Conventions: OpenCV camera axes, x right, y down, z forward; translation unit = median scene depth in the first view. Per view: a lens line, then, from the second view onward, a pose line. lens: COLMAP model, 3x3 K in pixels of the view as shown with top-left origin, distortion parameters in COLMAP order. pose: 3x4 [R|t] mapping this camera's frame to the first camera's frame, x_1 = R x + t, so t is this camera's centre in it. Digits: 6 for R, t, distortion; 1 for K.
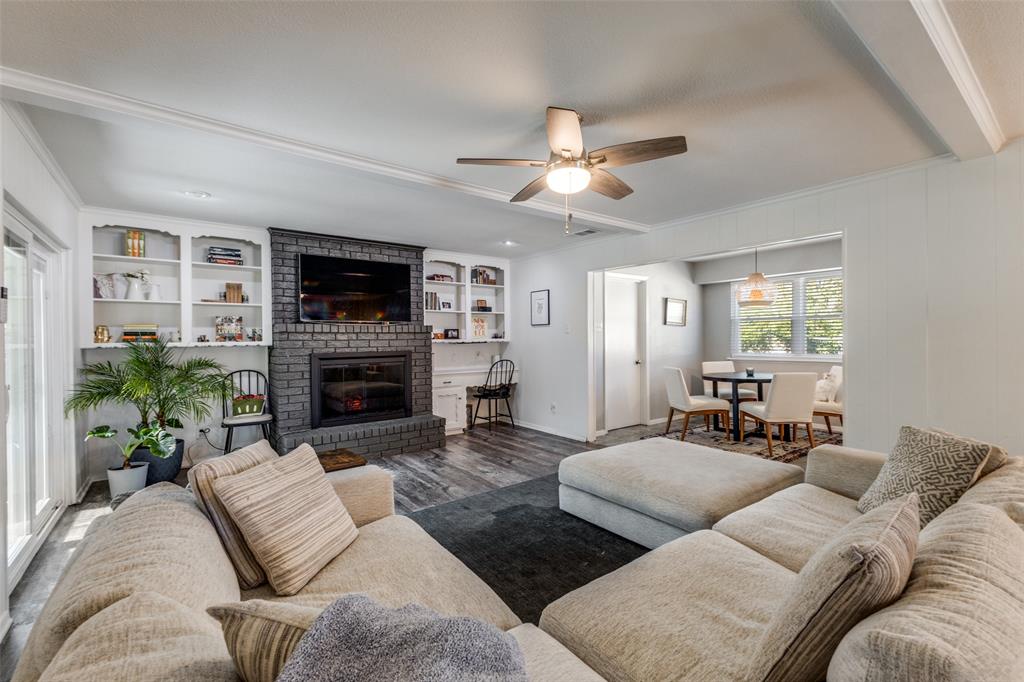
lens RADIAL K [[440.7, 0, 511.4], [0, 440.7, 341.6], [0, 0, 1]] dist [0.013411, 0.000281]
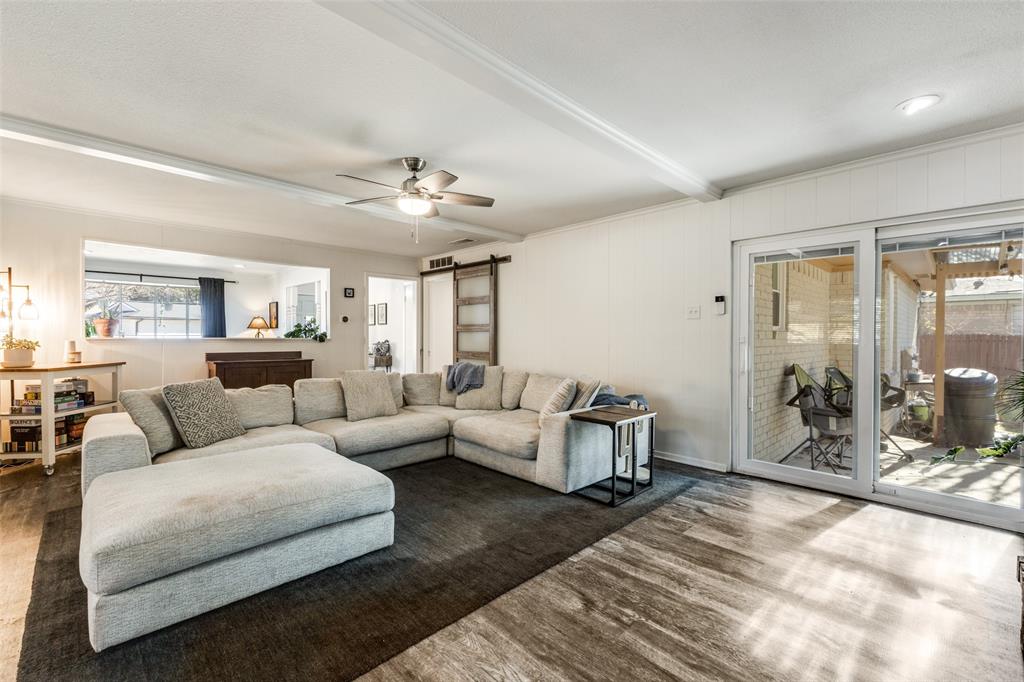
lens RADIAL K [[440.7, 0, 515.3], [0, 440.7, 340.5], [0, 0, 1]] dist [0.013411, 0.000281]
pose [[-0.991945, 0.004259, -0.126598, -0.000589], [0.002620, 0.999911, 0.013114, 0.018385], [0.126642, 0.012677, -0.991867, 1.429353]]
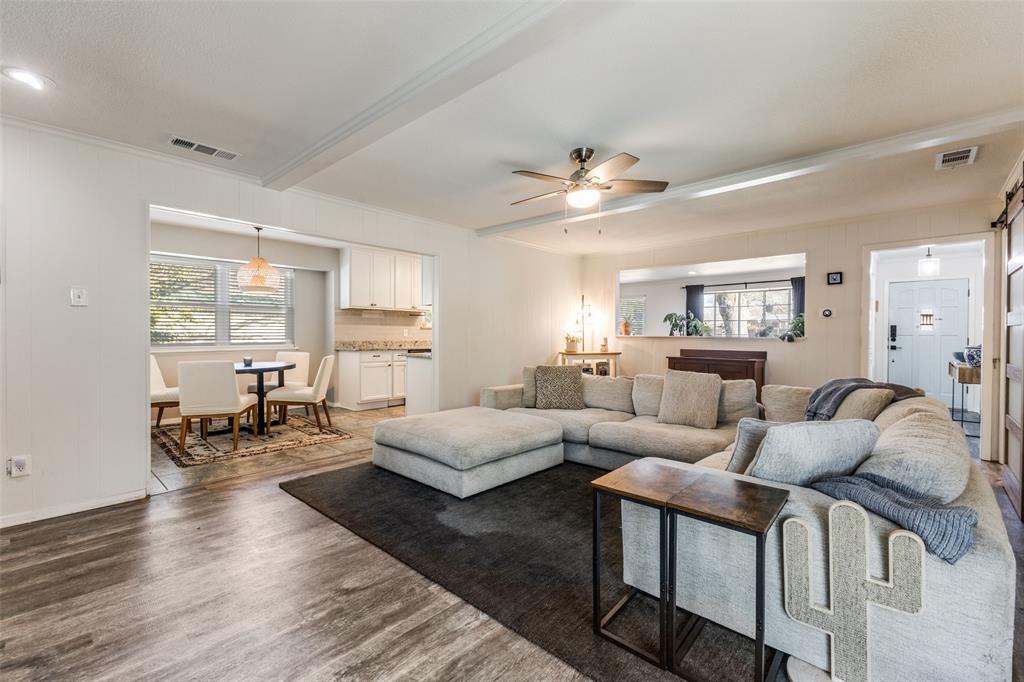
lens RADIAL K [[440.7, 0, 518.3], [0, 440.7, 339.5], [0, 0, 1]] dist [0.013411, 0.000281]
pose [[-0.180164, -0.006808, 0.983613, -0.679049], [0.002854, 0.999968, 0.007444, 0.023738], [-0.983632, 0.004149, -0.180139, 0.851406]]
